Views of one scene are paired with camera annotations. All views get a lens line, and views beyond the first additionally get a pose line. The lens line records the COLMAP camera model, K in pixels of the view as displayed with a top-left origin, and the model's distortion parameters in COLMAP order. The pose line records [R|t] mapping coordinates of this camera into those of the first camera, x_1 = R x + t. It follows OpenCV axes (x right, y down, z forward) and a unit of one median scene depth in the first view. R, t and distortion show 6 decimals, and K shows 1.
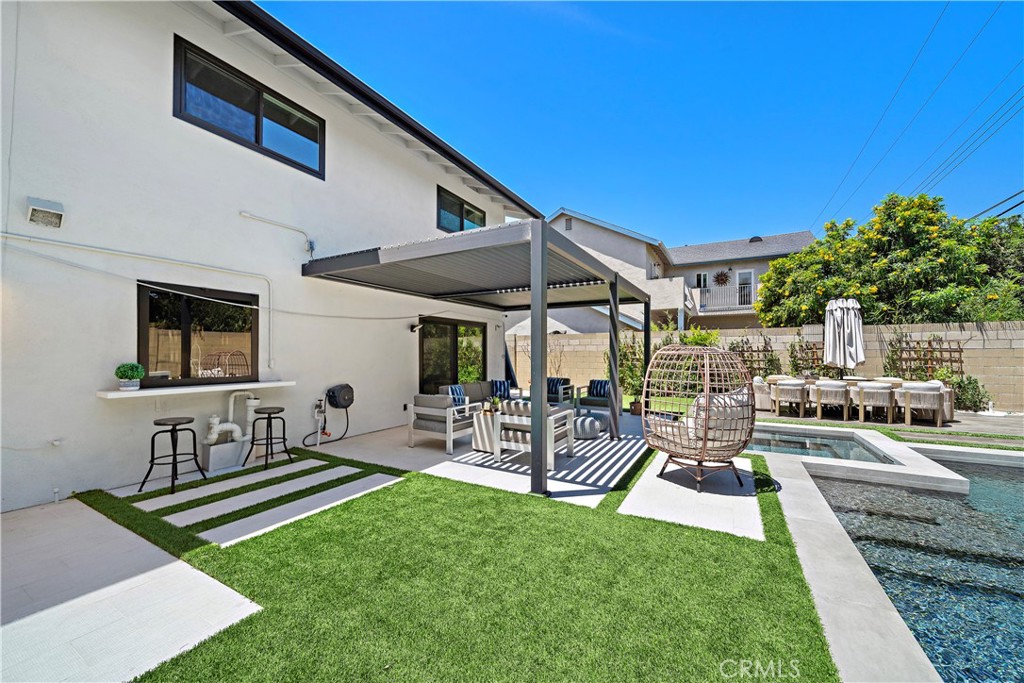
lens RADIAL K [[387.7, 0, 514.4], [0, 387.7, 352.6], [0, 0, 1]] dist [-0.005298, 0.000370]
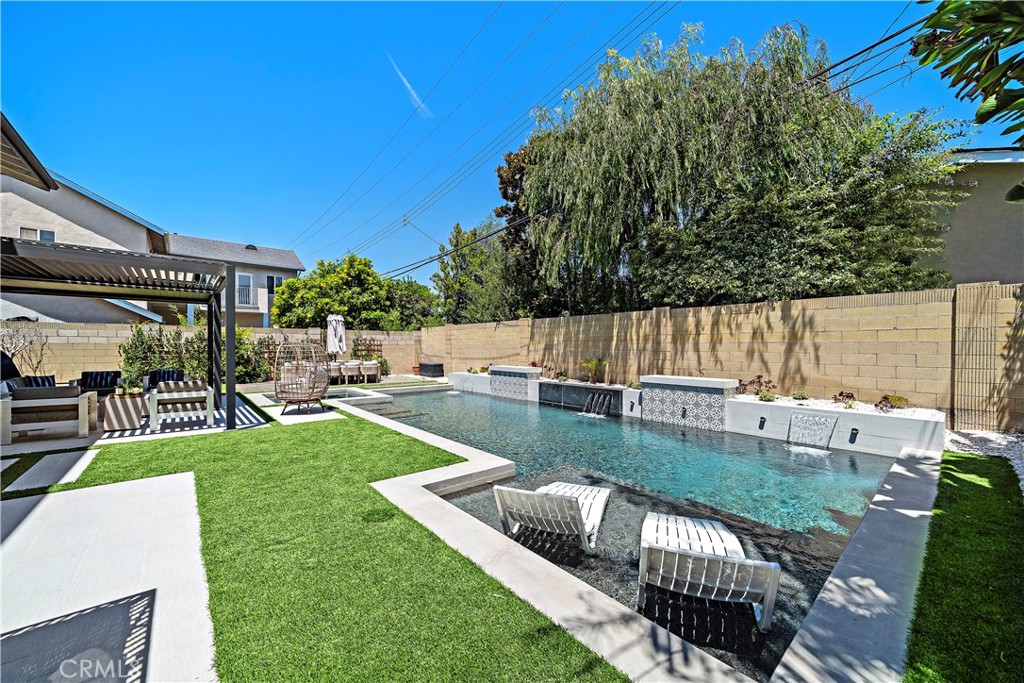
lens RADIAL K [[387.7, 0, 513.3], [0, 387.7, 357.1], [0, 0, 1]] dist [-0.005298, 0.000370]
pose [[0.344450, -0.023009, 0.938523, -0.605951], [-0.004649, 0.999646, 0.026213, -0.000425], [-0.938793, -0.013392, 0.344221, -0.405287]]
